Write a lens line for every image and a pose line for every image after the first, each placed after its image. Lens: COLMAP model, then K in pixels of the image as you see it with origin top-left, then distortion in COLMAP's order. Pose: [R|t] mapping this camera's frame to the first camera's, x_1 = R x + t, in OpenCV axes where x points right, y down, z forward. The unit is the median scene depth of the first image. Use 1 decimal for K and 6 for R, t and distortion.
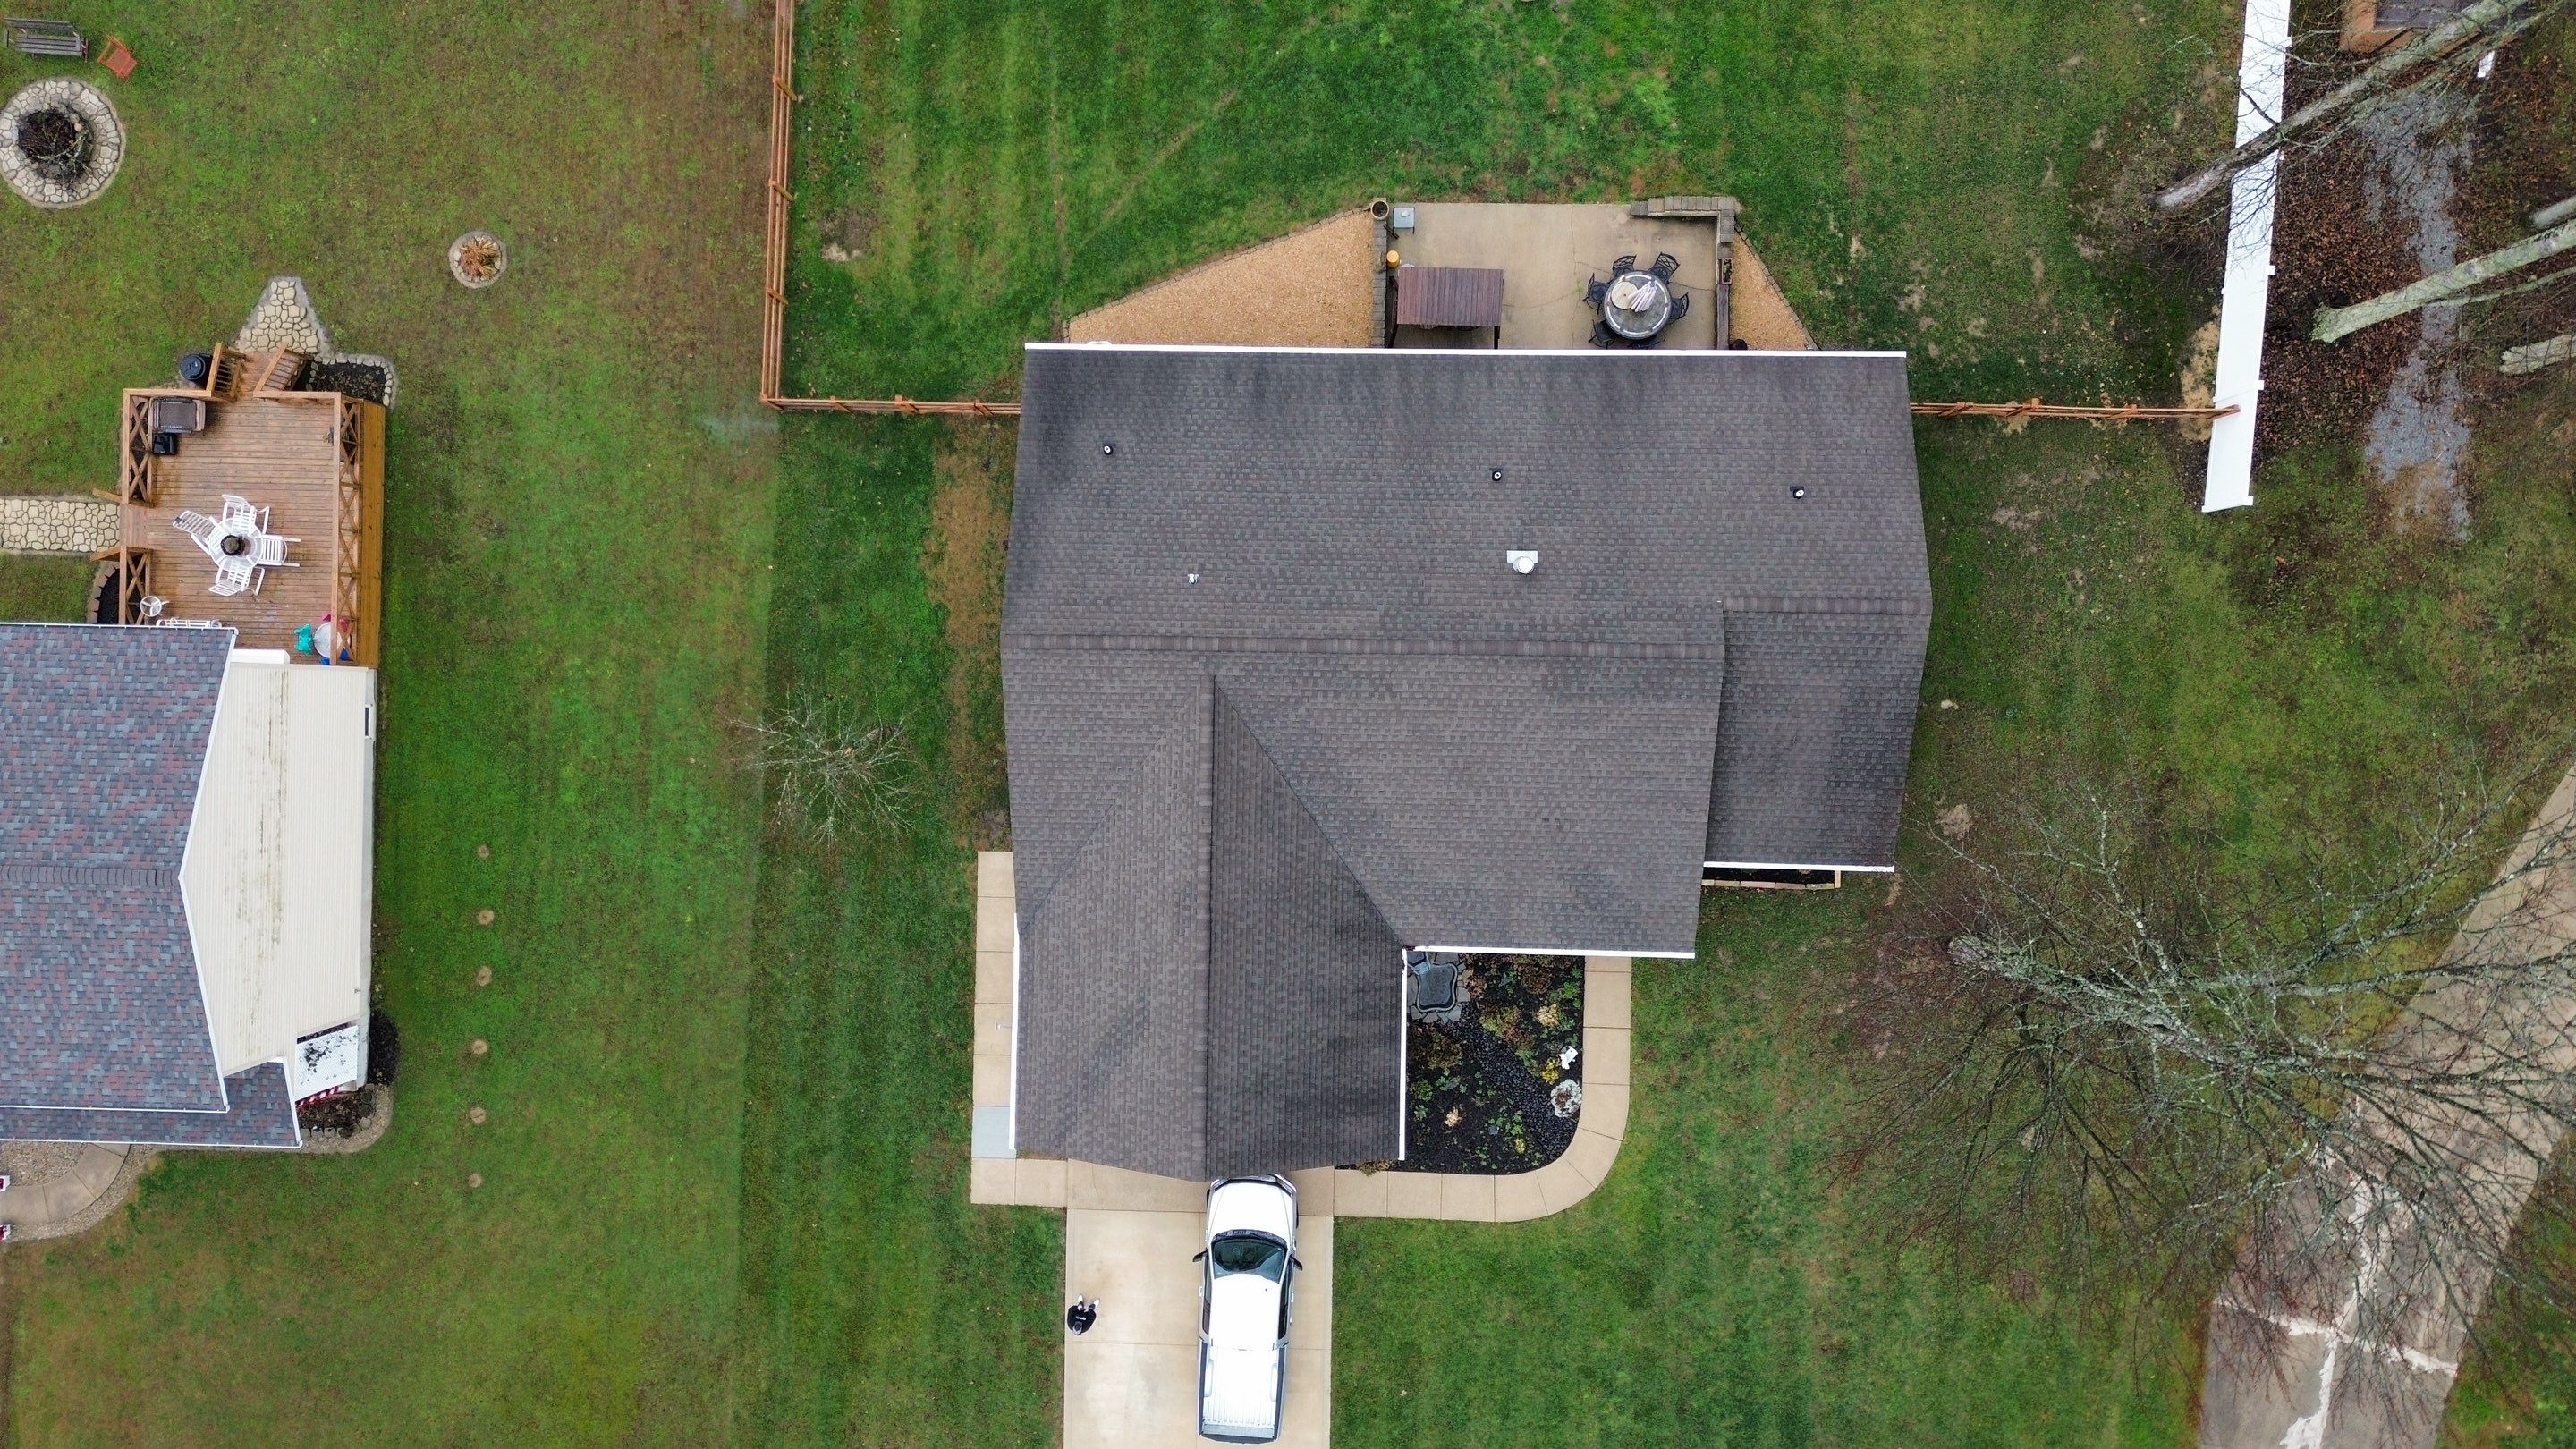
lens RADIAL K [[1765.8, 0, 1288.0], [0, 1765.8, 724.5], [0, 0, 1]] dist [0.097916, -0.072081]
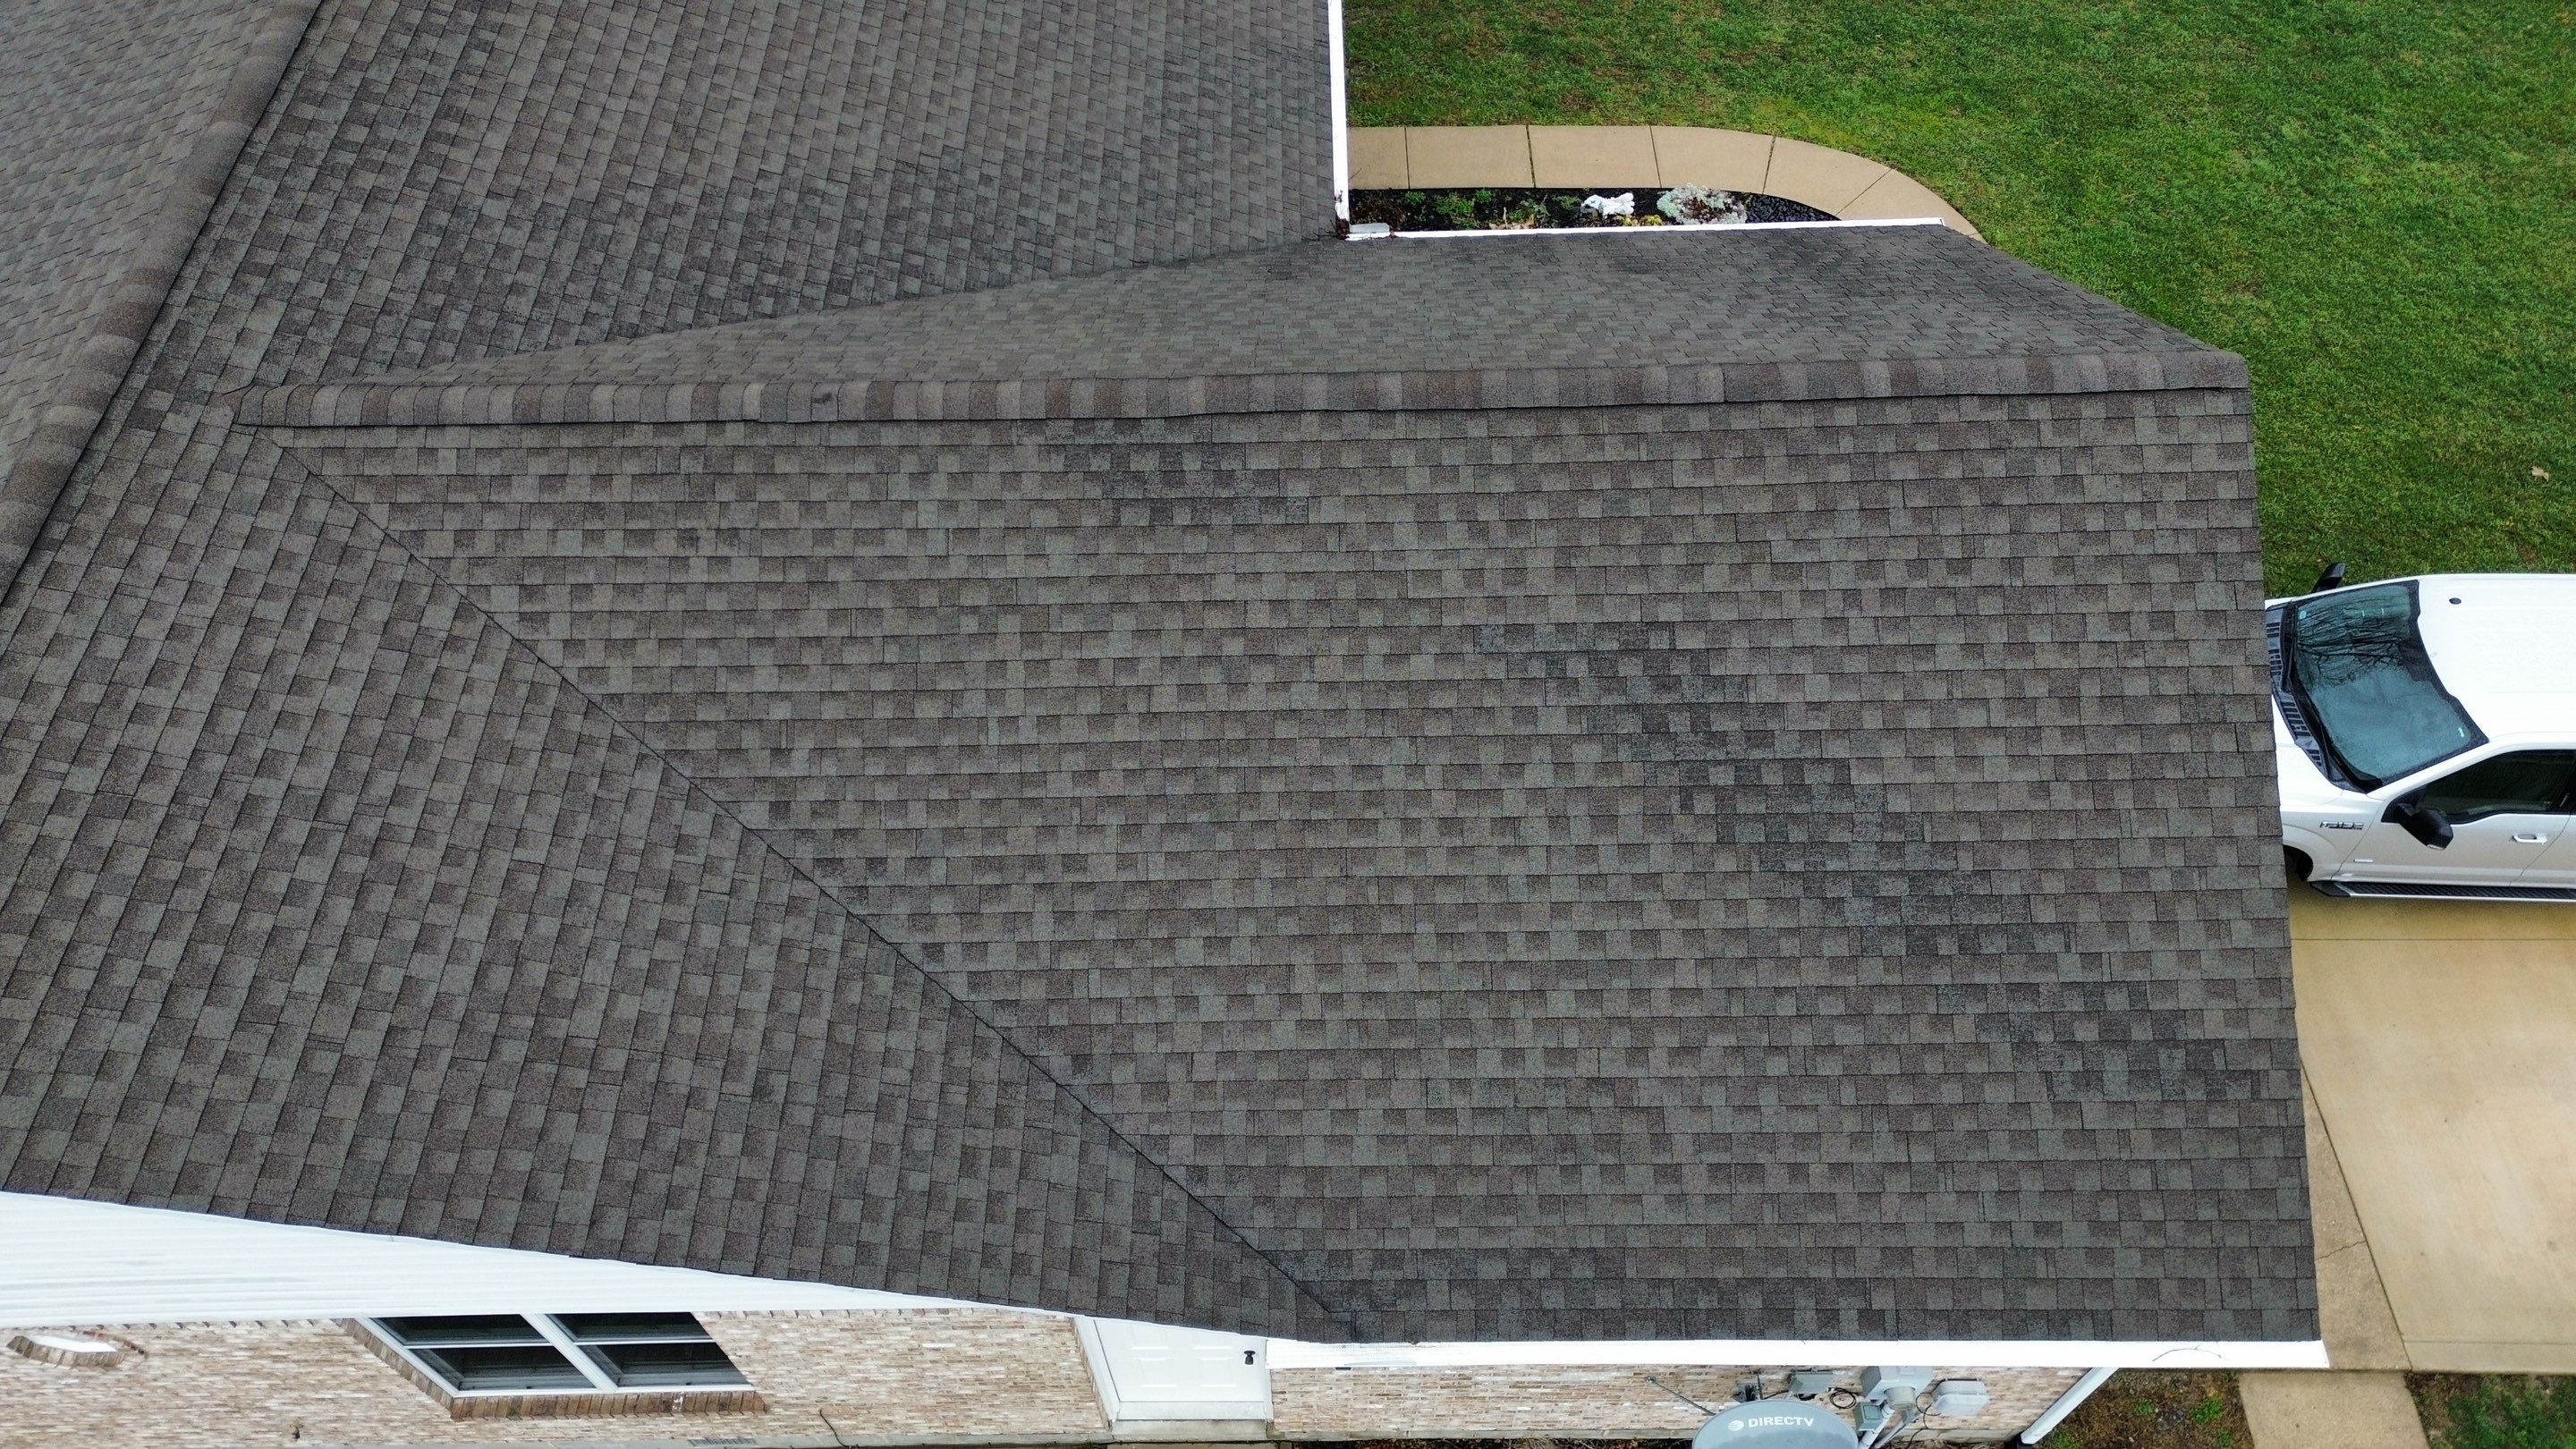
lens RADIAL K [[1796.2, 0, 1283.8], [0, 1796.2, 714.3], [0, 0, 1]] dist [0.086268, -0.090379]
pose [[-0.021434, -0.791107, 0.611302, -0.214130], [0.999426, -0.033007, -0.007673, 0.106556], [0.026247, 0.610787, 0.791360, 0.719529]]
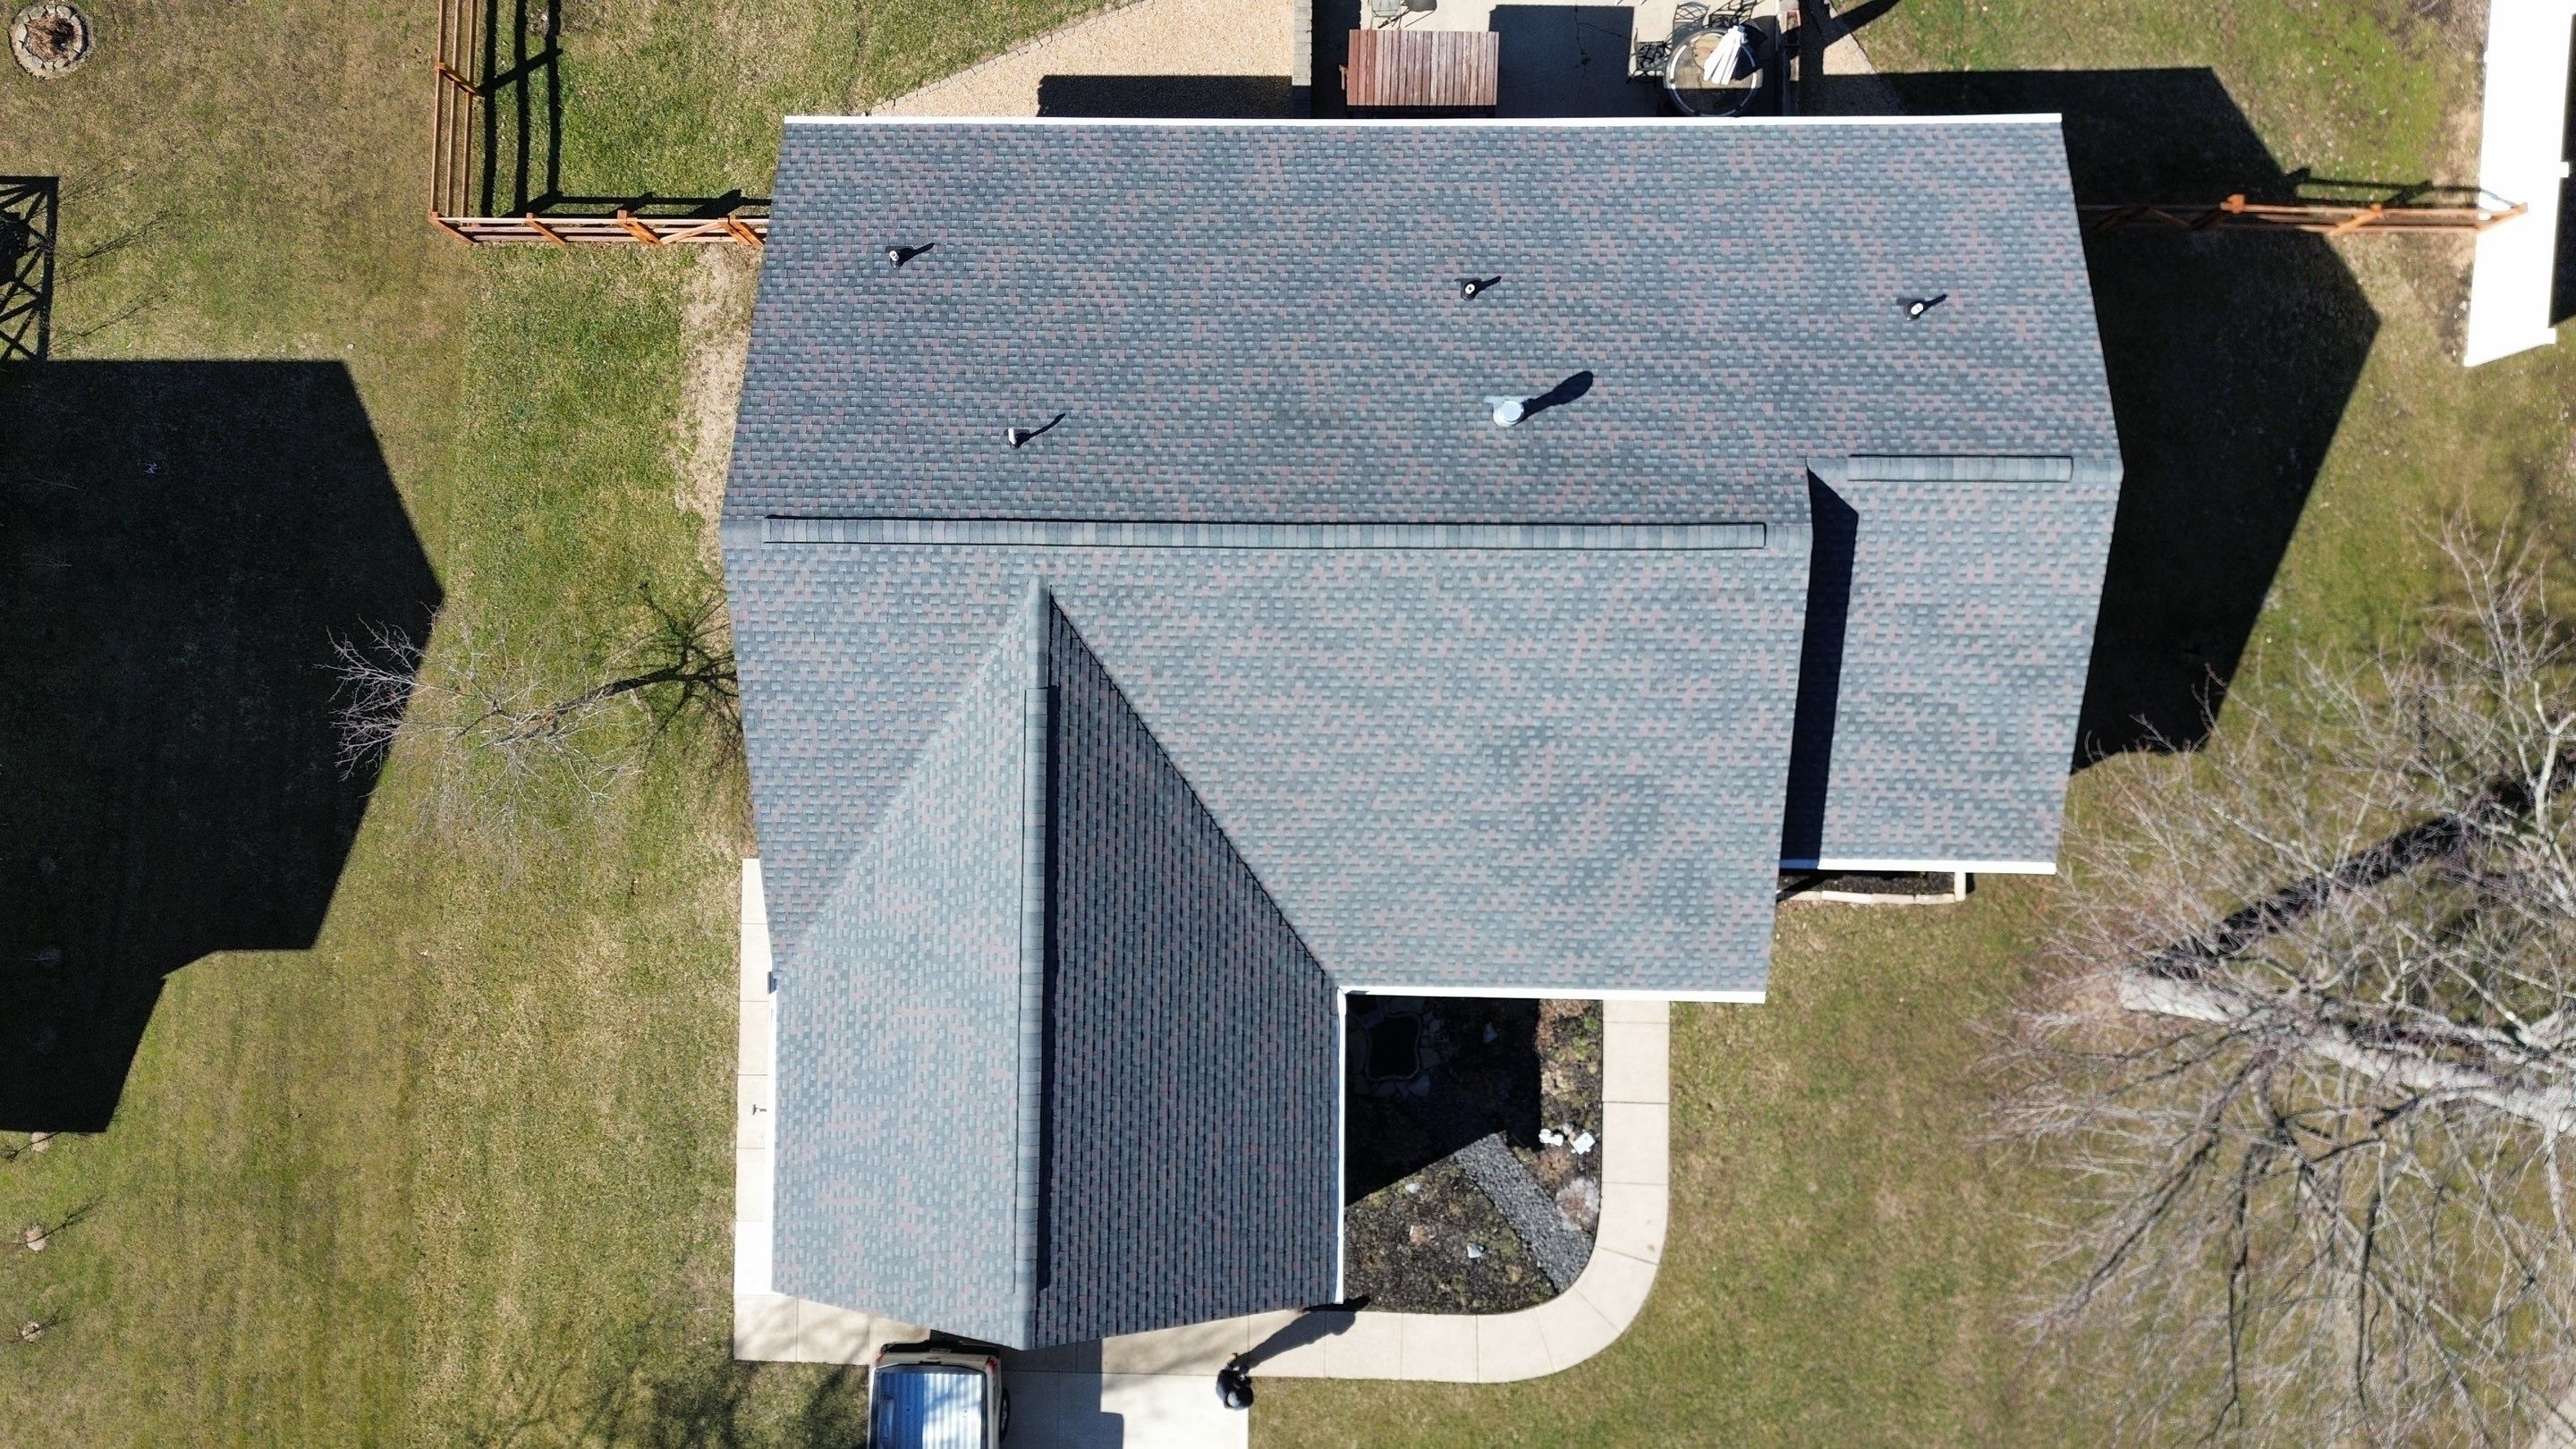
lens RADIAL K [[1787.9, 0, 1288.0], [0, 1787.9, 724.5], [0, 0, 1]] dist [0.091387, -0.096993]
pose [[0.999859, -0.008961, -0.014215, 0.053117], [0.008611, 0.999662, -0.024544, 0.037111], [0.014430, 0.024418, 0.999598, 0.280724]]
